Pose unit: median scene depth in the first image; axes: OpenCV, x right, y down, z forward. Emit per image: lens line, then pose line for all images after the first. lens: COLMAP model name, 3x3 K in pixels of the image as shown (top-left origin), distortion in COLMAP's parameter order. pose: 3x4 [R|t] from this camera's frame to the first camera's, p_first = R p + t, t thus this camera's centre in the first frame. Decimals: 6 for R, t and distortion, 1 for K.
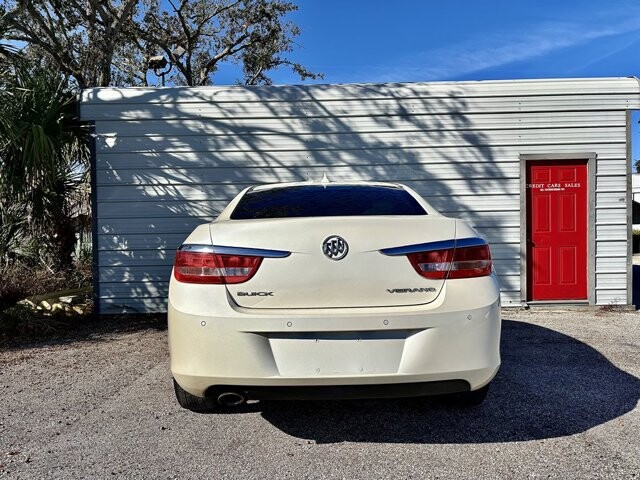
lens RADIAL K [[472.4, 0, 316.1], [0, 472.4, 244.0], [0, 0, 1]] dist [0.062507, -0.059668]
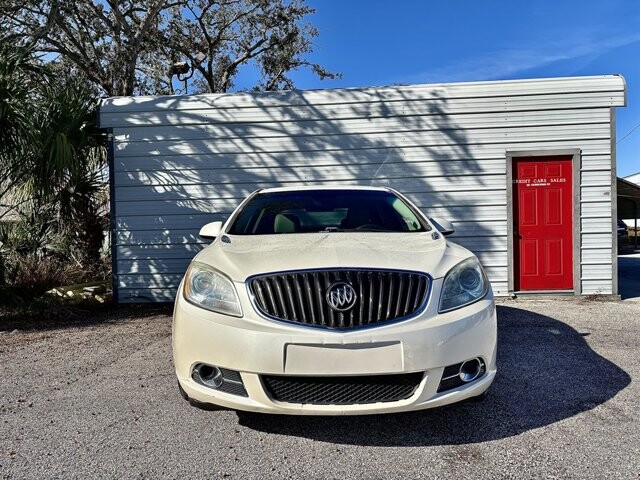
lens RADIAL K [[472.5, 0, 319.4], [0, 472.5, 242.7], [0, 0, 1]] dist [0.047672, -0.040773]
pose [[0.998257, -0.005633, -0.058743, 0.076362], [0.005834, 0.999978, 0.003253, 0.007112], [0.058723, -0.003590, 0.998268, -0.069104]]
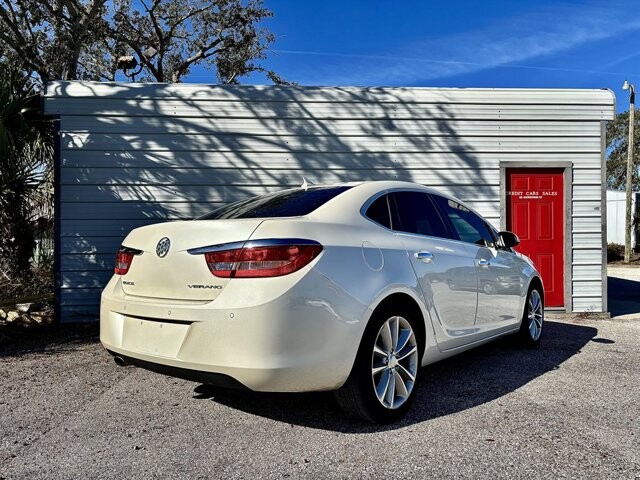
lens RADIAL K [[472.4, 0, 320.4], [0, 472.4, 242.6], [0, 0, 1]] dist [0.062507, -0.059668]
pose [[0.997276, 0.010670, 0.072987, -0.019534], [-0.008903, 0.999661, -0.024485, 0.009907], [-0.073223, 0.023768, 0.997032, 0.032374]]
